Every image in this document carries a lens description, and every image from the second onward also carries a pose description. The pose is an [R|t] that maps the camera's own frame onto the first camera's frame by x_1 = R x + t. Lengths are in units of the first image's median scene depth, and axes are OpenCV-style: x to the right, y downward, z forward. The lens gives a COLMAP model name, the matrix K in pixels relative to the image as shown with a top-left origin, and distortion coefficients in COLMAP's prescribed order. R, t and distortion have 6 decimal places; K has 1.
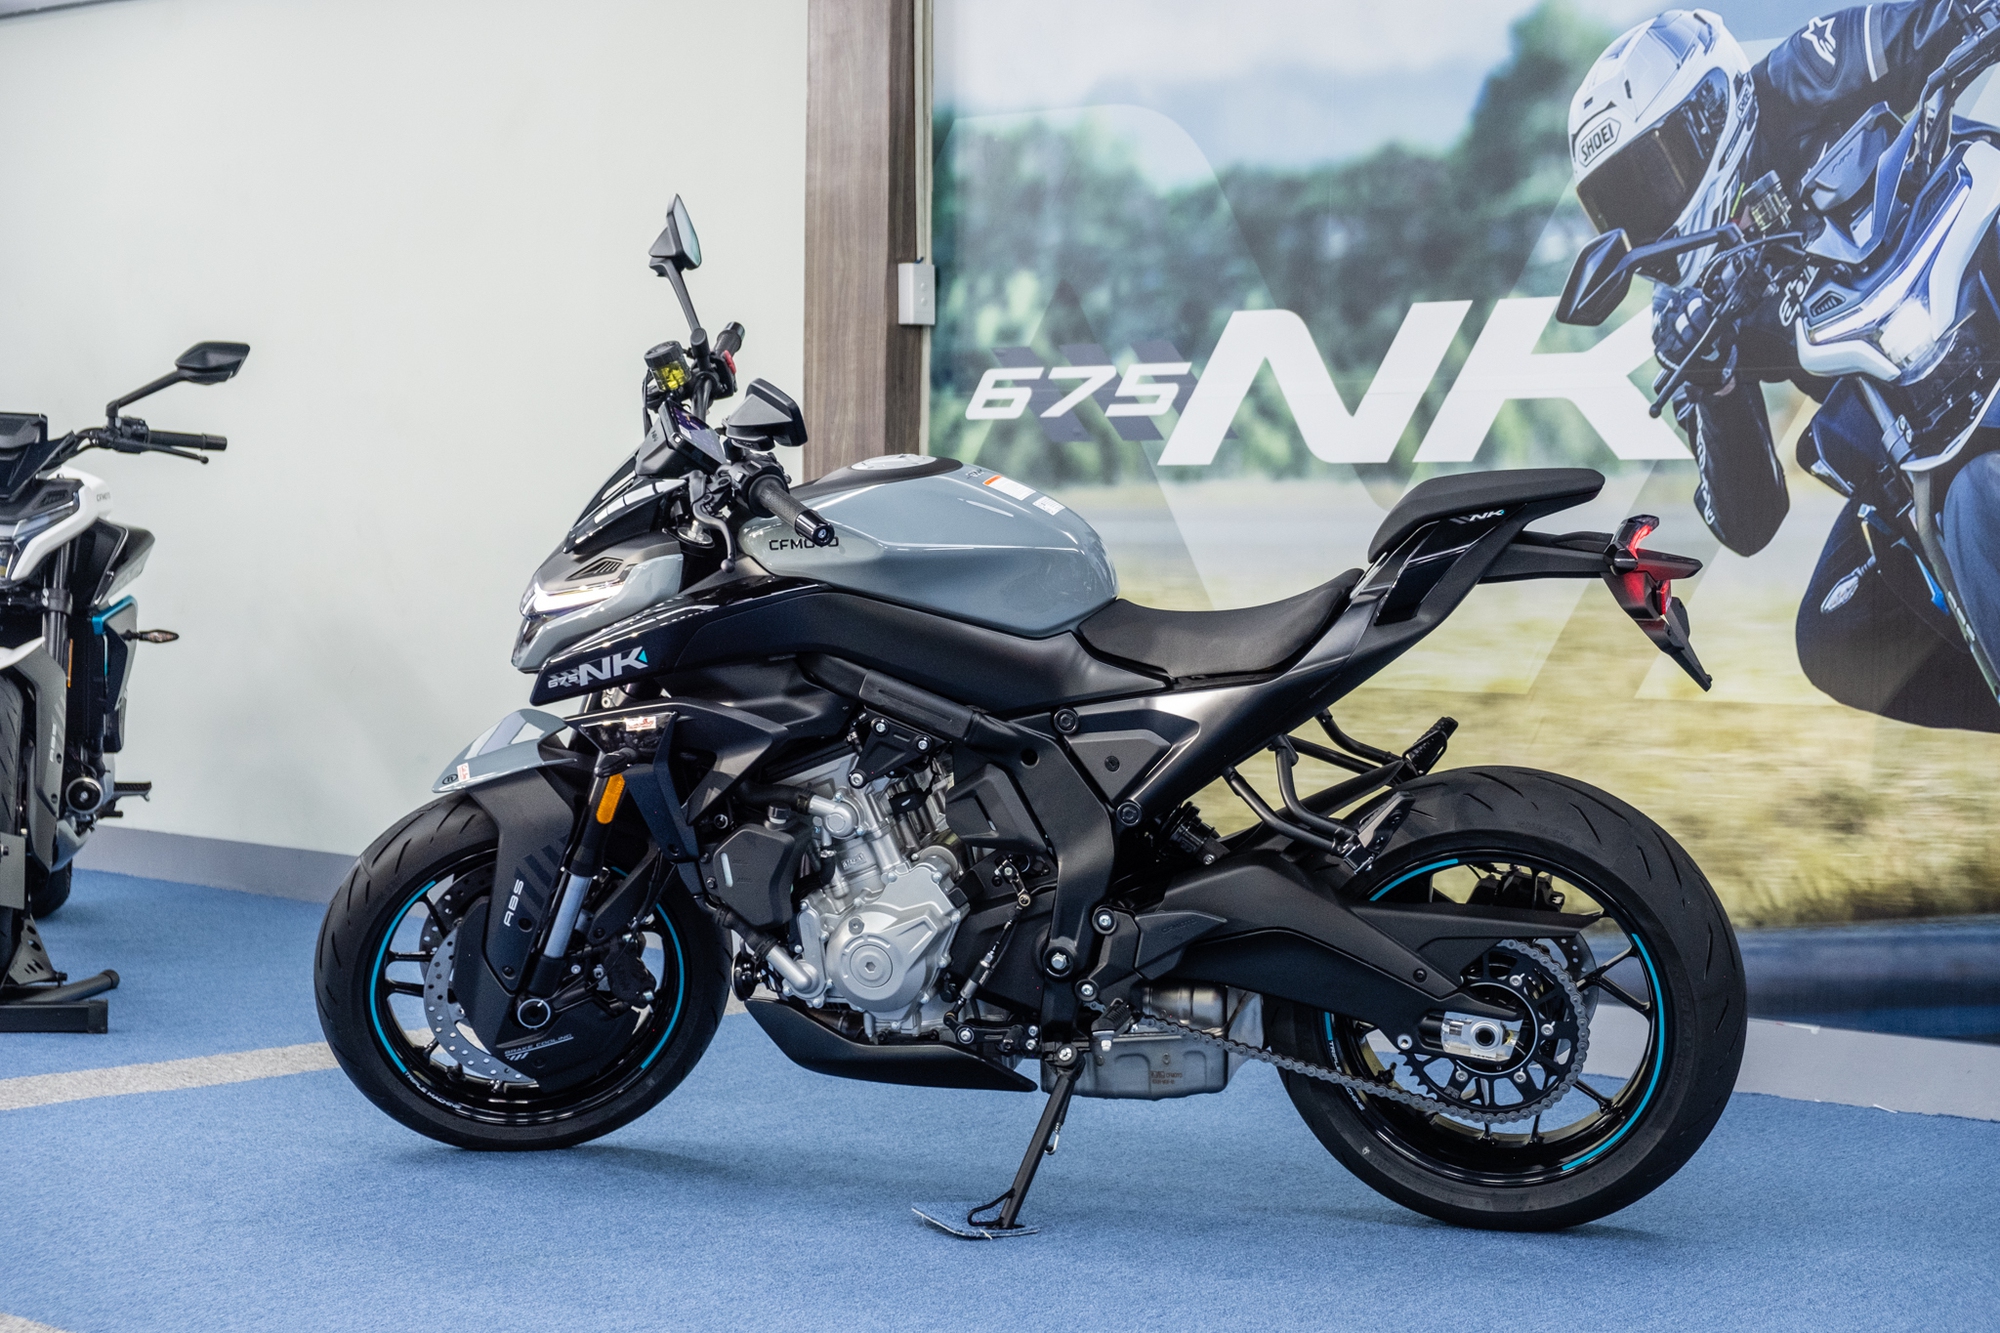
lens RADIAL K [[3055.9, 0, 999.4], [0, 3055.9, 659.1], [0, 0, 1]] dist [0.027000, 0.000000]
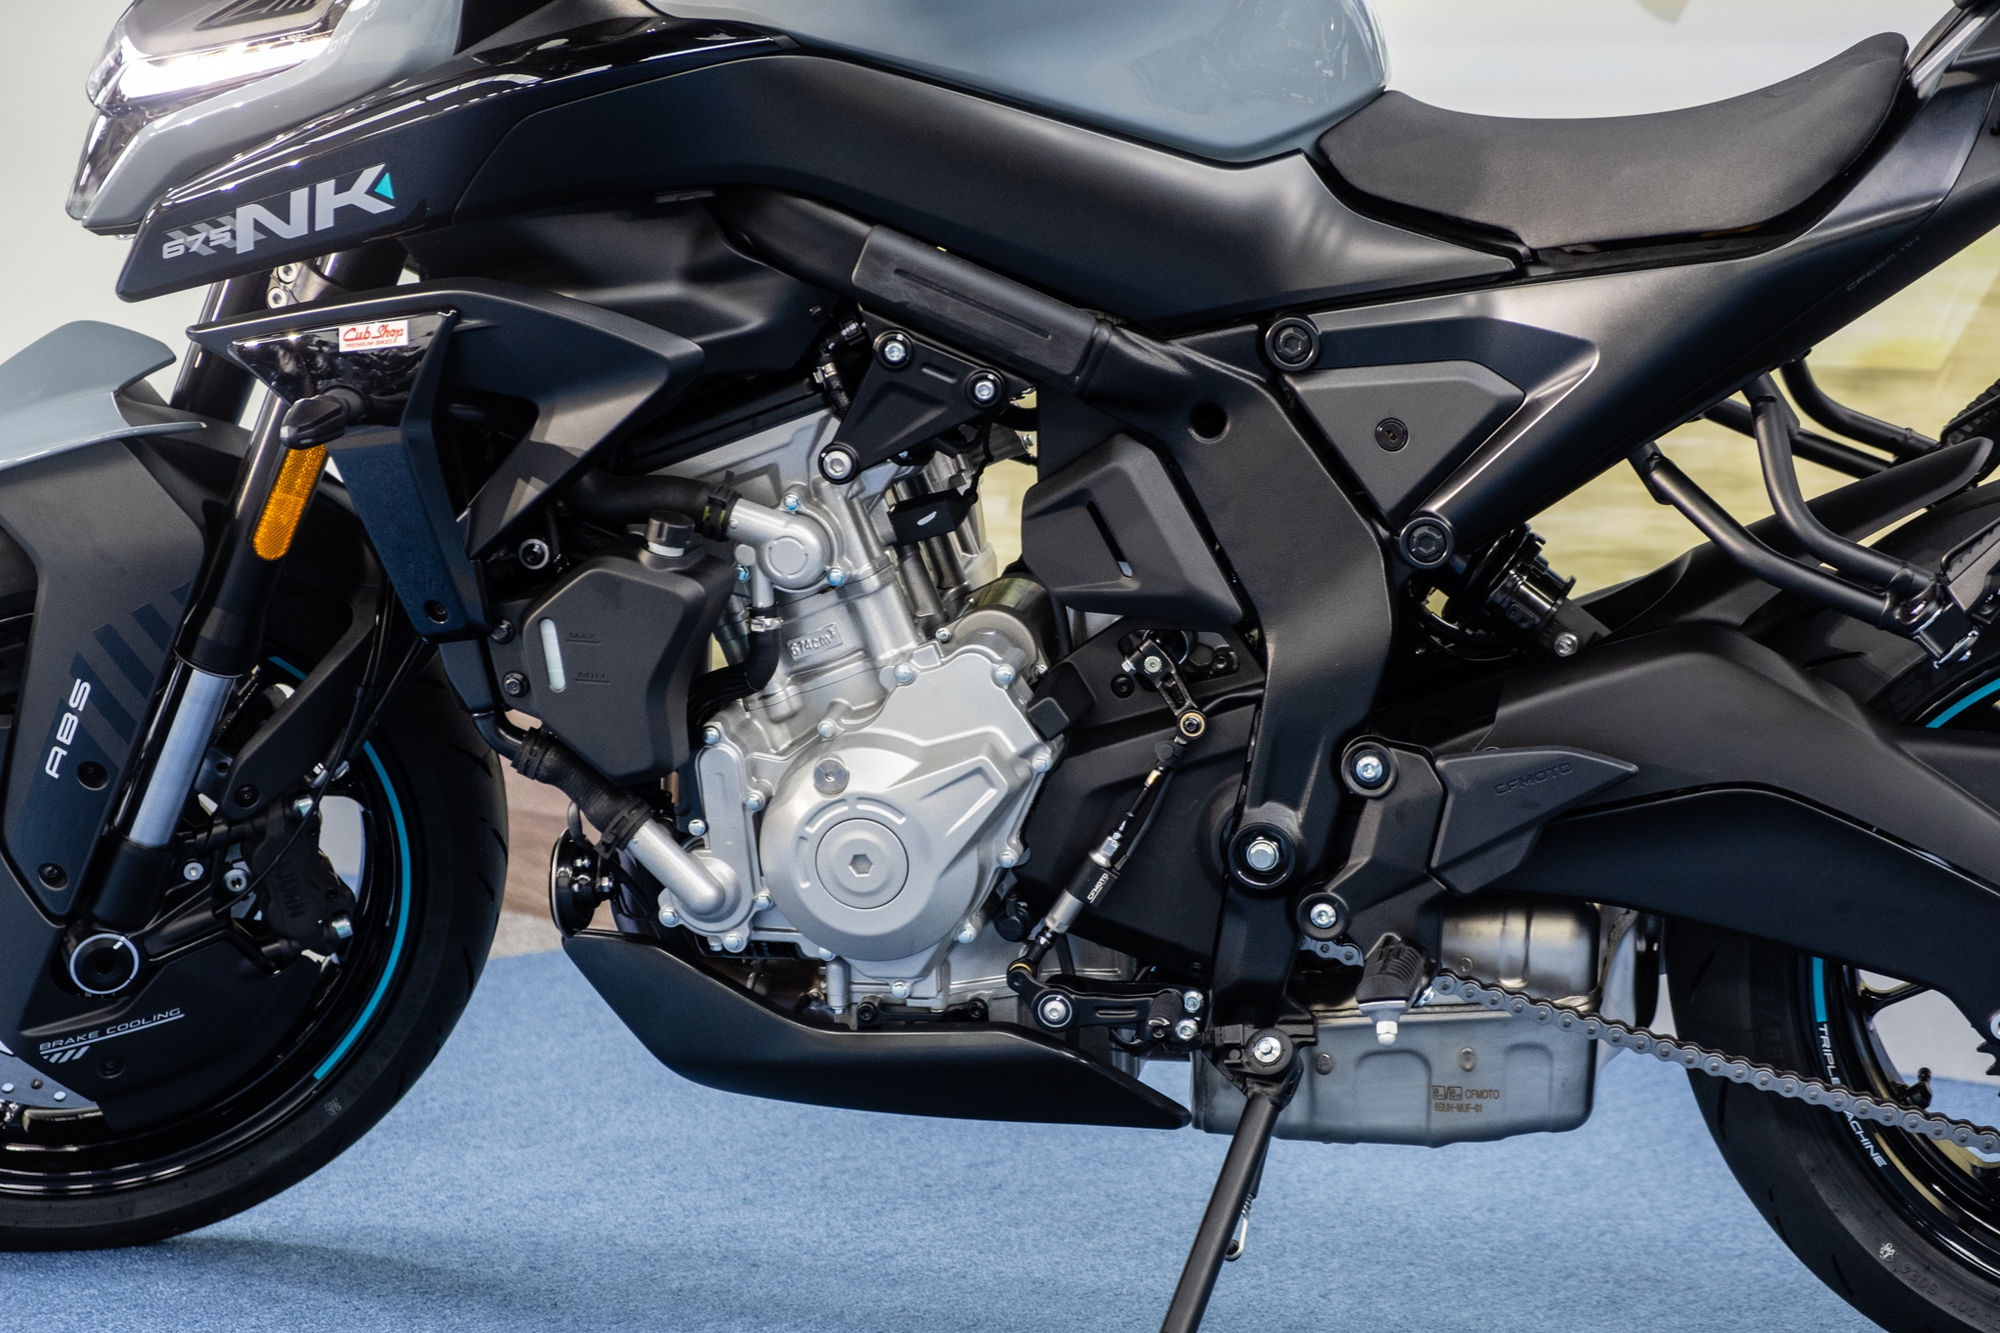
lens RADIAL K [[4709.3, 0, 1001.9], [0, 4709.3, 673.1], [0, 0, 1]] dist [0.031603, 0.000000]
pose [[0.994735, 0.008551, 0.102127, -0.093959], [-0.013478, 0.998773, 0.047651, 0.036285], [-0.101594, -0.048776, 0.993629, 0.278896]]
